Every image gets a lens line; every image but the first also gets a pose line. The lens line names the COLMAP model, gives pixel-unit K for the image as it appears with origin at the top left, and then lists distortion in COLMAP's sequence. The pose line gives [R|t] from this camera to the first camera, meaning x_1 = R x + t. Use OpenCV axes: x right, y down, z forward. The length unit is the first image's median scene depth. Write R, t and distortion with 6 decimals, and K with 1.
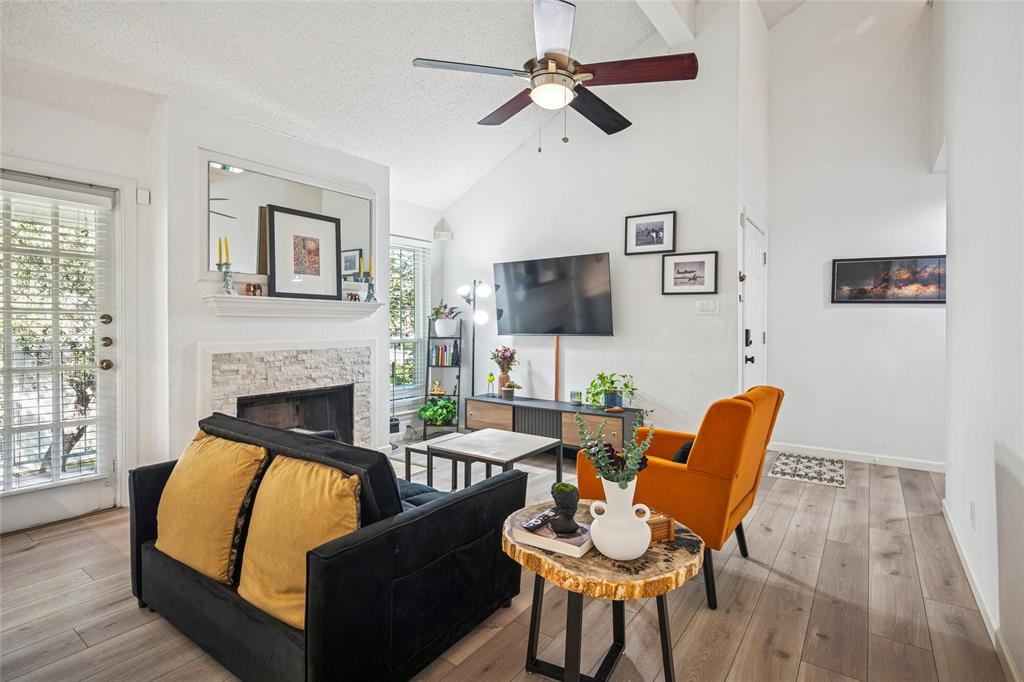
lens RADIAL K [[498.2, 0, 514.6], [0, 498.2, 329.1], [0, 0, 1]] dist [-0.002978, -0.000820]
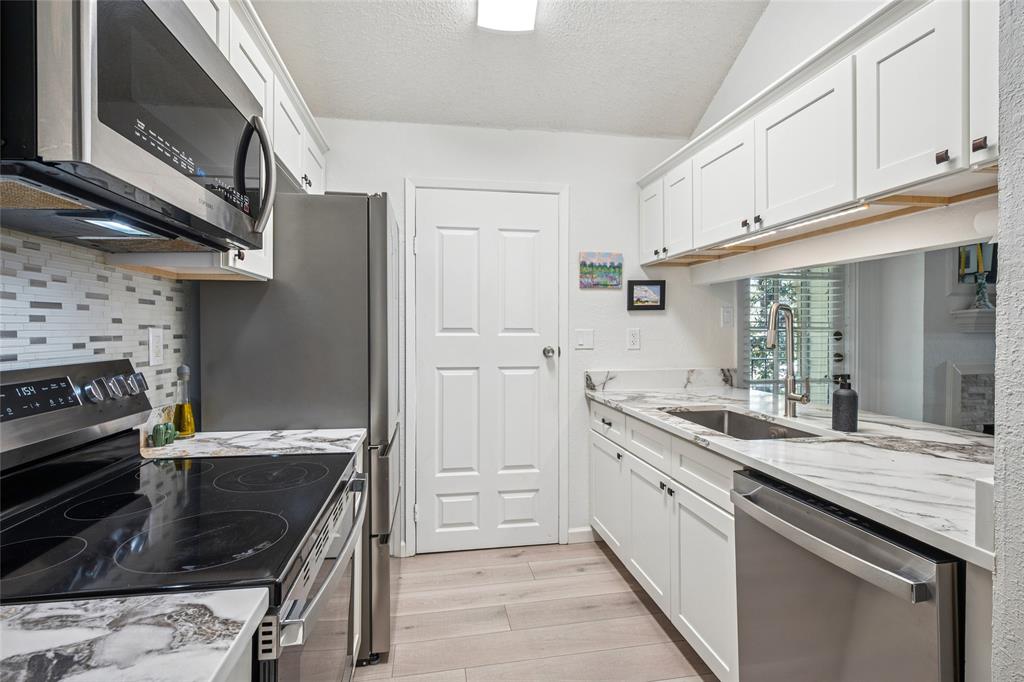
lens RADIAL K [[497.7, 0, 517.2], [0, 497.7, 335.2], [0, 0, 1]] dist [0.000382, -0.001136]
pose [[0.717575, 0.006393, -0.696452, -0.496230], [-0.004168, 0.999979, 0.004885, -0.020707], [0.696469, -0.000602, 0.717587, -0.193018]]
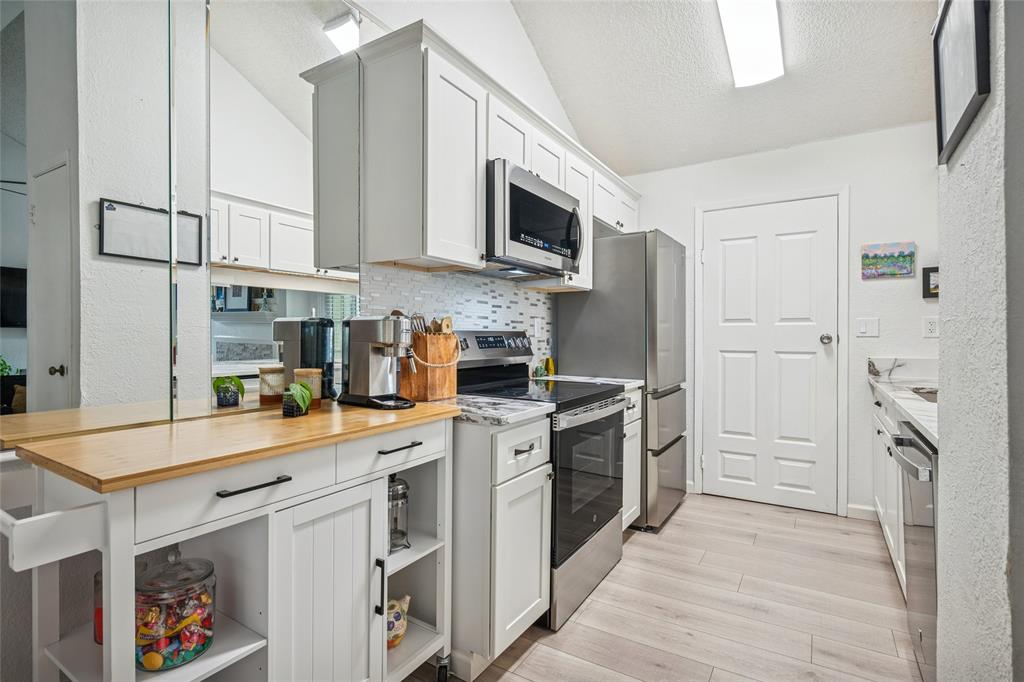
lens RADIAL K [[497.7, 0, 517.2], [0, 497.7, 335.2], [0, 0, 1]] dist [0.000382, -0.001136]
pose [[0.083482, -0.001652, -0.996508, -0.186359], [-0.005475, 0.999983, -0.002116, 0.007208], [0.996494, 0.005632, 0.083471, -0.206164]]
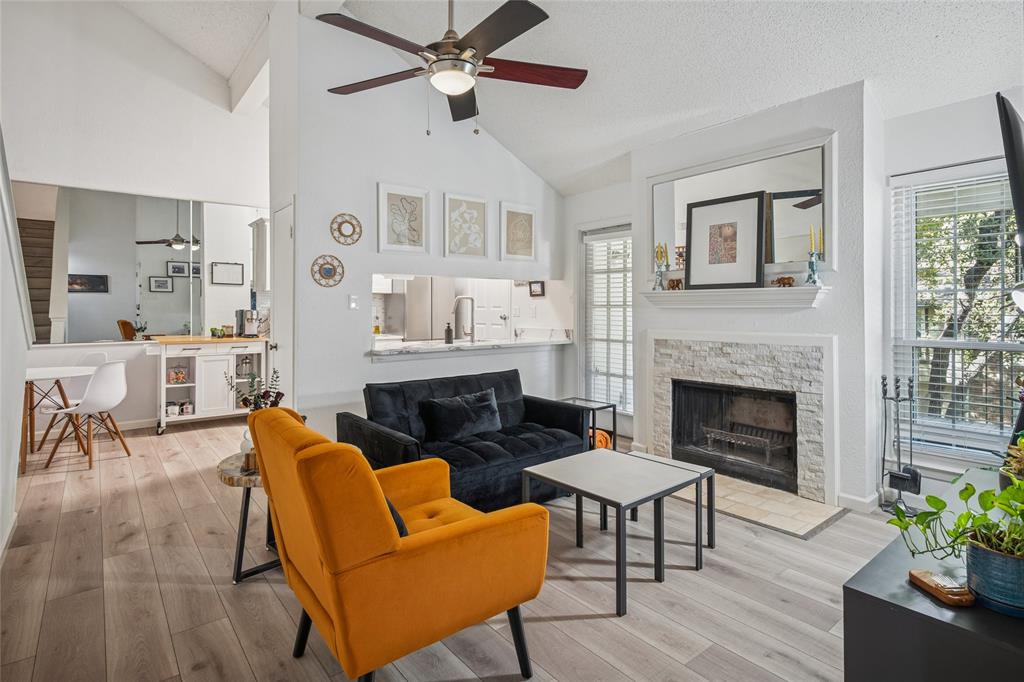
lens RADIAL K [[518.2, 0, 515.2], [0, 518.2, 304.5], [0, 0, 1]] dist [-0.000821, -0.000141]
pose [[-0.260475, -0.009683, -0.965432, 0.652107], [-0.006501, 0.999945, -0.008275, -0.020244], [0.965459, 0.004121, -0.260524, 0.889915]]
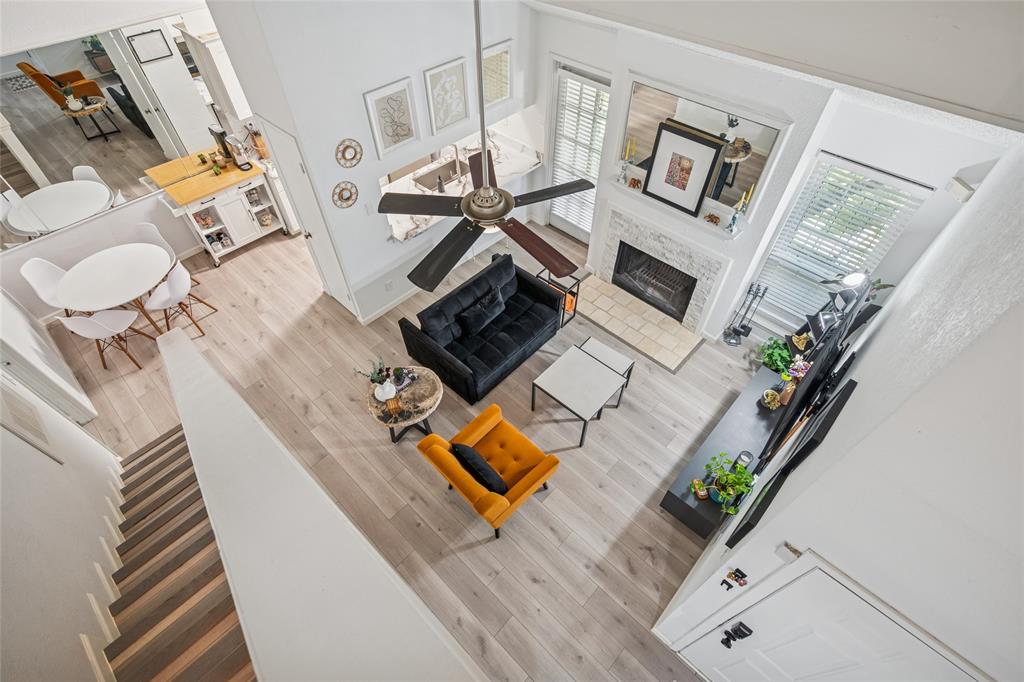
lens RADIAL K [[483.6, 0, 514.9], [0, 483.6, 341.3], [0, 0, 1]] dist [0.003016, 0.000566]
pose [[-0.130891, 0.751127, -0.647052, 0.673519], [-0.005636, 0.652093, 0.758118, -0.756294], [0.991381, 0.102878, -0.081120, 0.764418]]
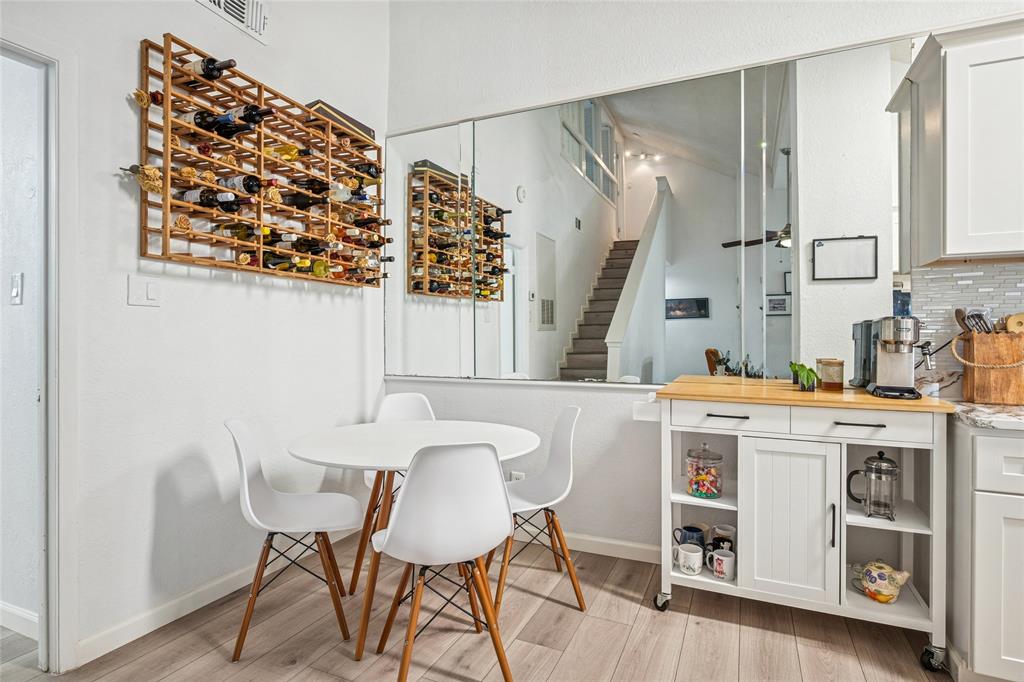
lens RADIAL K [[524.8, 0, 513.0], [0, 524.8, 344.1], [0, 0, 1]] dist [0.000693, 0.000422]
pose [[-0.978359, -0.005638, -0.206837, -0.151040], [-0.007402, 0.999943, 0.007754, 0.016187], [0.206782, 0.009117, -0.978345, 0.162602]]
